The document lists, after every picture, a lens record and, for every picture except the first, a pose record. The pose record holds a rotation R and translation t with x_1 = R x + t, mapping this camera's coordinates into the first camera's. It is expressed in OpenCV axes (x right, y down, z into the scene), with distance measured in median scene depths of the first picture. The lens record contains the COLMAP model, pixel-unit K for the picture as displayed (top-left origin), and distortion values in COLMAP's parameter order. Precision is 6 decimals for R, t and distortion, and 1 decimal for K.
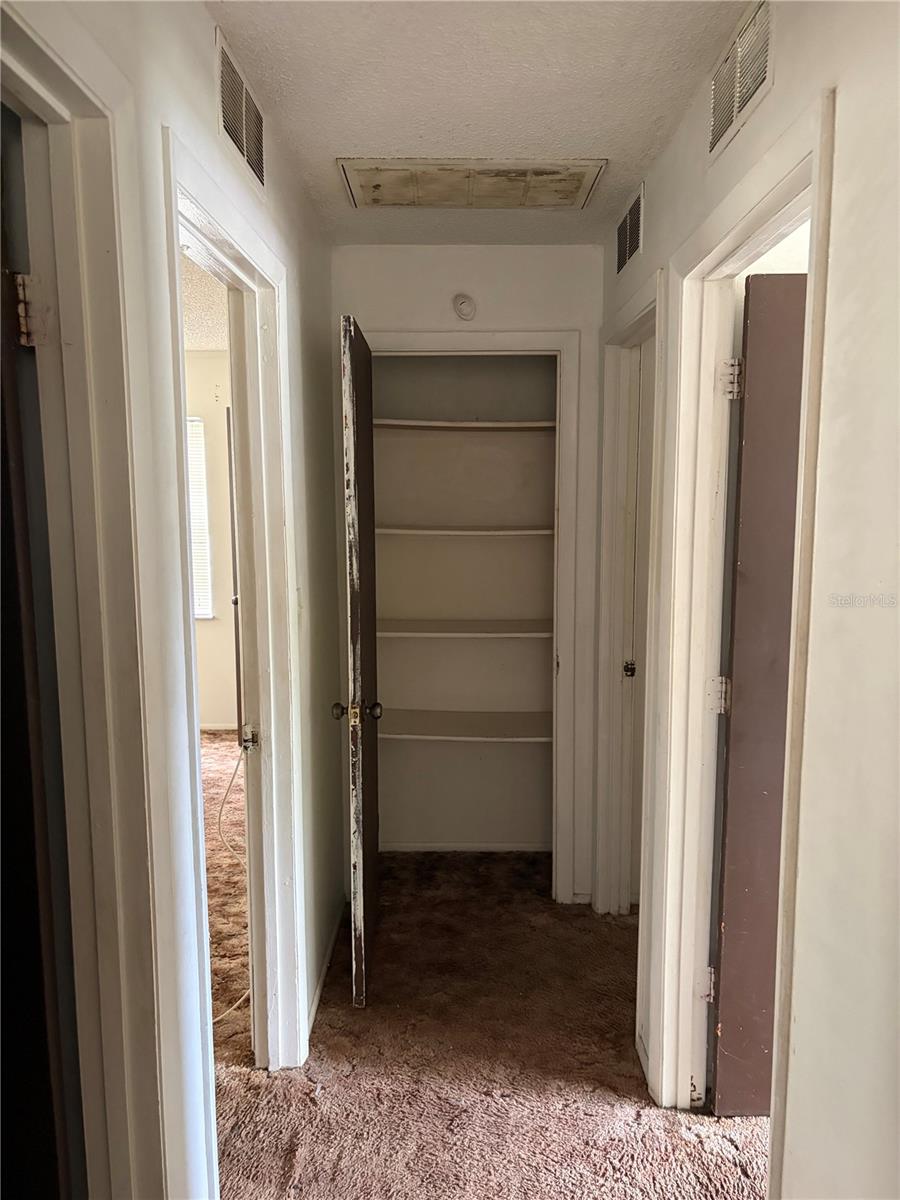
lens RADIAL K [[911.7, 0, 451.1], [0, 911.7, 603.3], [0, 0, 1]] dist [0.039823, -0.044485]
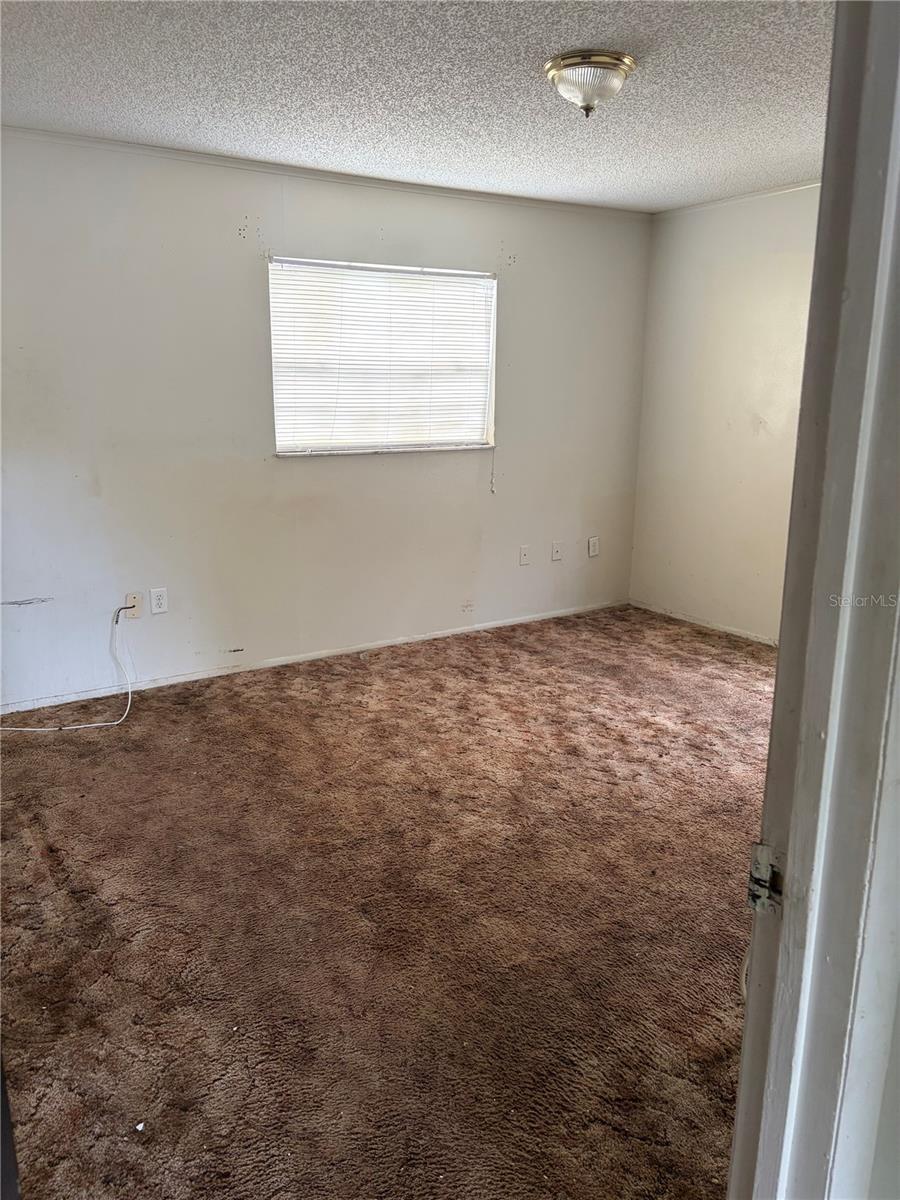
lens RADIAL K [[911.7, 0, 450.1], [0, 911.7, 600.9], [0, 0, 1]] dist [0.039823, -0.044485]
pose [[0.828409, 0.140677, -0.542170, -0.105660], [-0.082813, 0.988071, 0.129841, -0.064061], [0.553968, -0.062663, 0.830176, 0.468192]]
